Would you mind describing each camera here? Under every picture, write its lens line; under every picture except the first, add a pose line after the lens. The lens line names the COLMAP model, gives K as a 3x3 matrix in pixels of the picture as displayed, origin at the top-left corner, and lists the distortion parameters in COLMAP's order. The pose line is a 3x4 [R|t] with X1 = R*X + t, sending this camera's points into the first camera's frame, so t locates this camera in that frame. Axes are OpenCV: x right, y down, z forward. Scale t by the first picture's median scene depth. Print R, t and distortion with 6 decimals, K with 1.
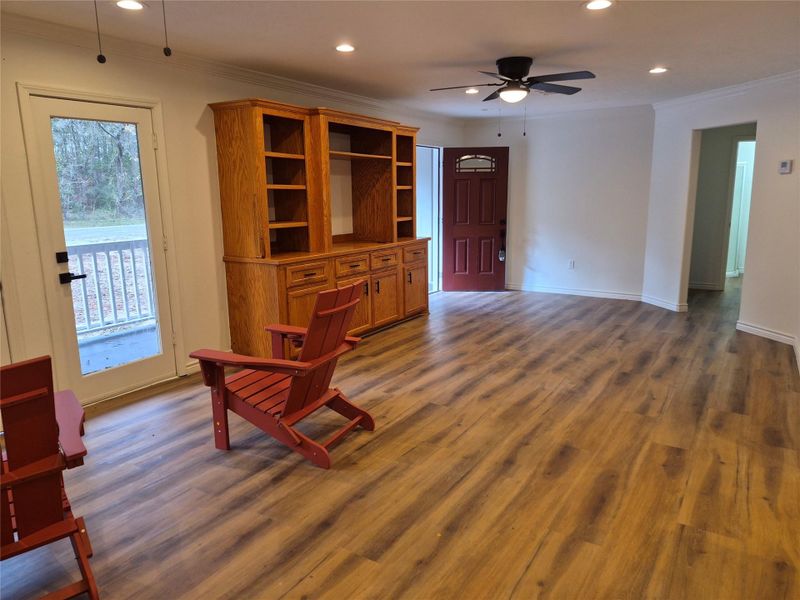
lens RADIAL K [[552.3, 0, 400.0], [0, 552.3, 300.0], [0, 0, 1]] dist [0.083414, -0.059487]
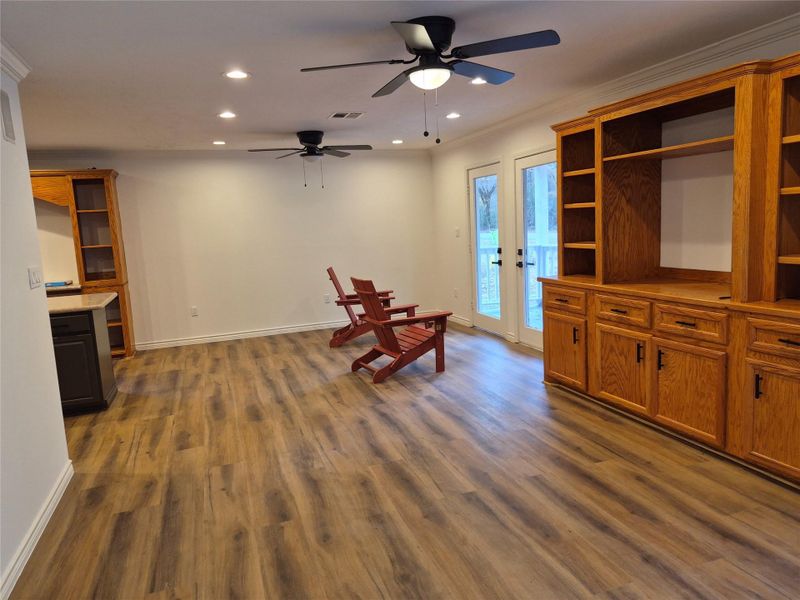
lens RADIAL K [[548.6, 0, 390.3], [0, 548.6, 298.6], [0, 0, 1]] dist [0.082739, -0.071015]
pose [[-0.621292, 0.151727, -0.768749, 0.920955], [-0.095195, 0.959192, 0.266249, -0.339117], [0.777775, 0.238600, -0.581495, 1.667532]]
